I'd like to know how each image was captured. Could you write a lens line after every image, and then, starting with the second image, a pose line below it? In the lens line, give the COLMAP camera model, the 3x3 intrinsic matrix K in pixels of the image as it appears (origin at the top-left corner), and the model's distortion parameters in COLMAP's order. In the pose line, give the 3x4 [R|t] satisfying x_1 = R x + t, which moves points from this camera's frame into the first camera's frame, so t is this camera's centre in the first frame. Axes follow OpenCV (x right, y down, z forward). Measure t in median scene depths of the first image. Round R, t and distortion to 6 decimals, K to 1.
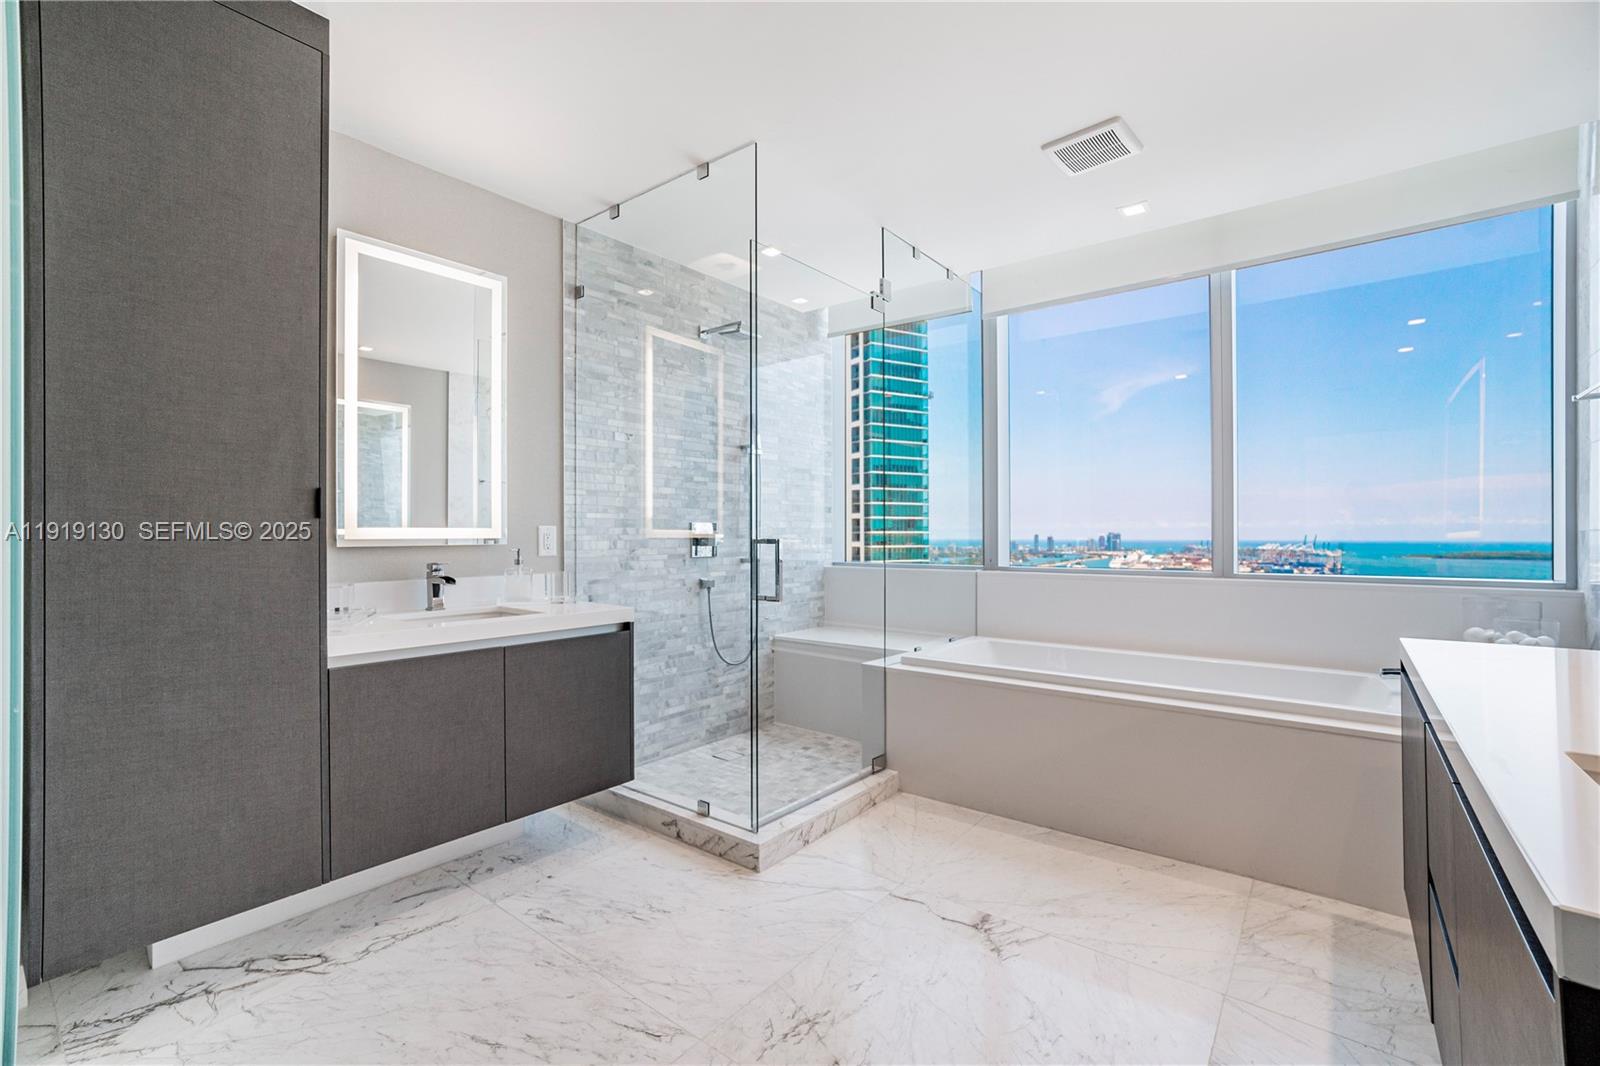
lens RADIAL K [[716.1, 0, 792.1], [0, 716.1, 530.7], [0, 0, 1]] dist [-0.008666, 0.001140]
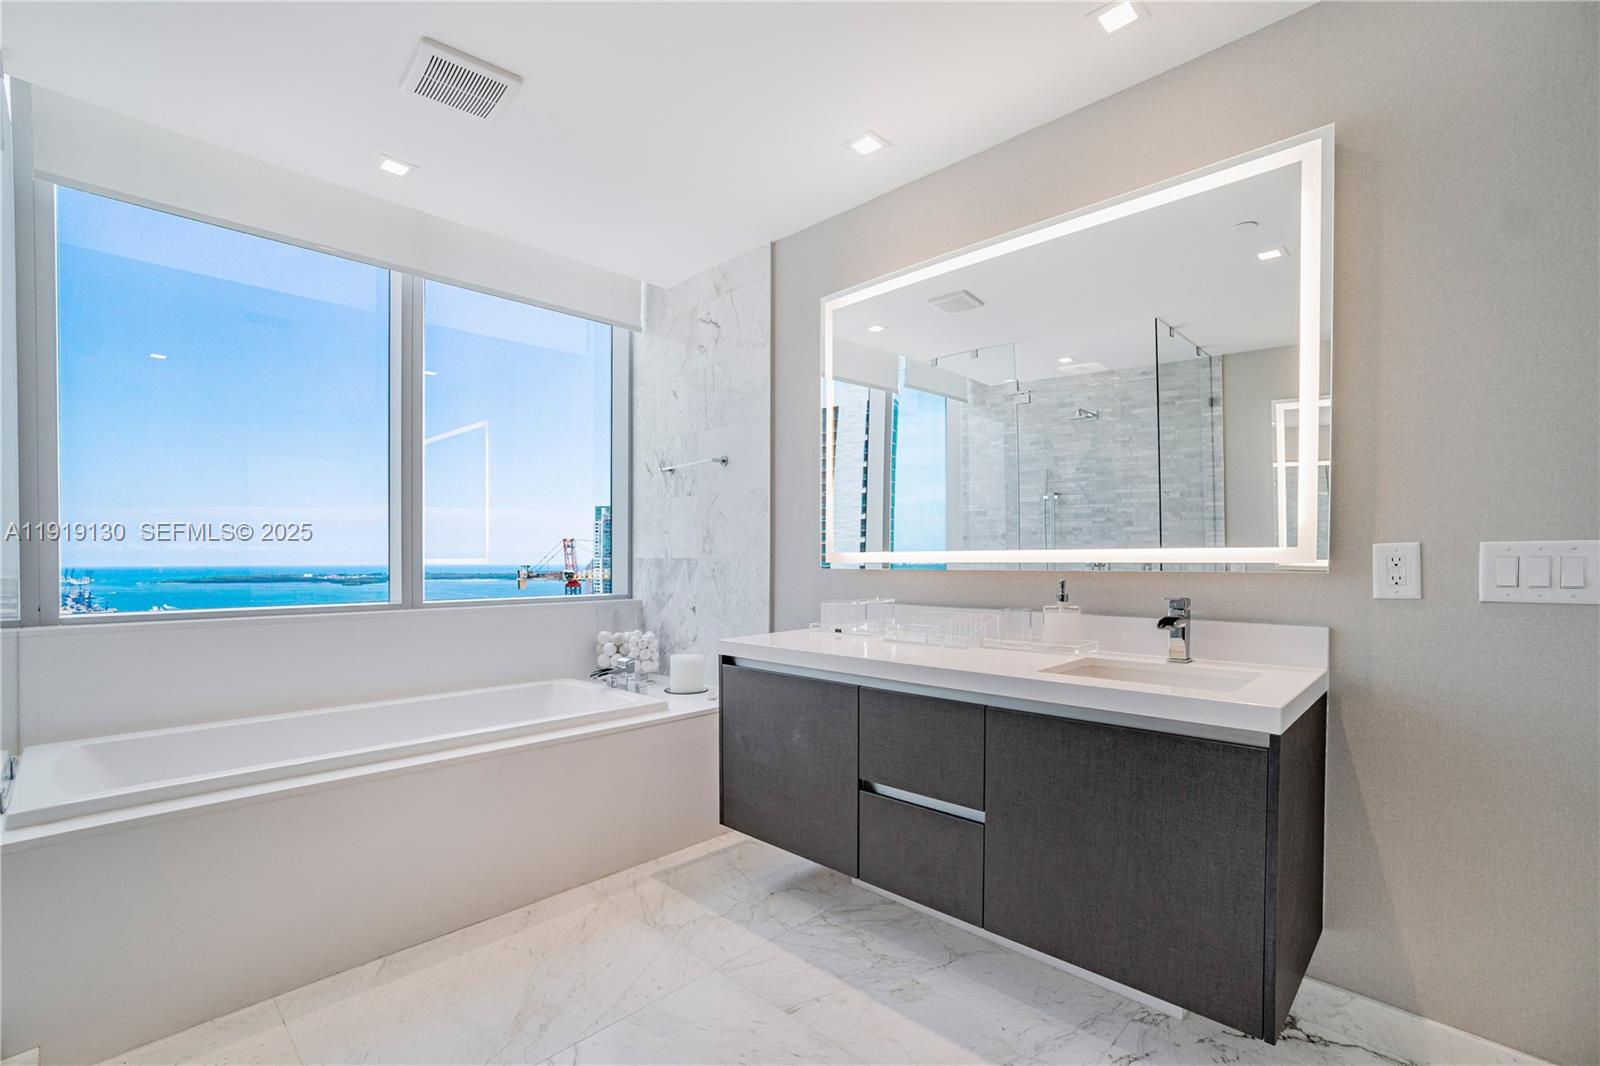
lens RADIAL K [[716.1, 0, 795.6], [0, 716.1, 570.2], [0, 0, 1]] dist [-0.008666, 0.001140]
pose [[0.098092, -0.015788, 0.995052, -0.299304], [-0.004378, 0.999858, 0.016296, -0.000761], [-0.995168, -0.005955, 0.098009, 0.457906]]
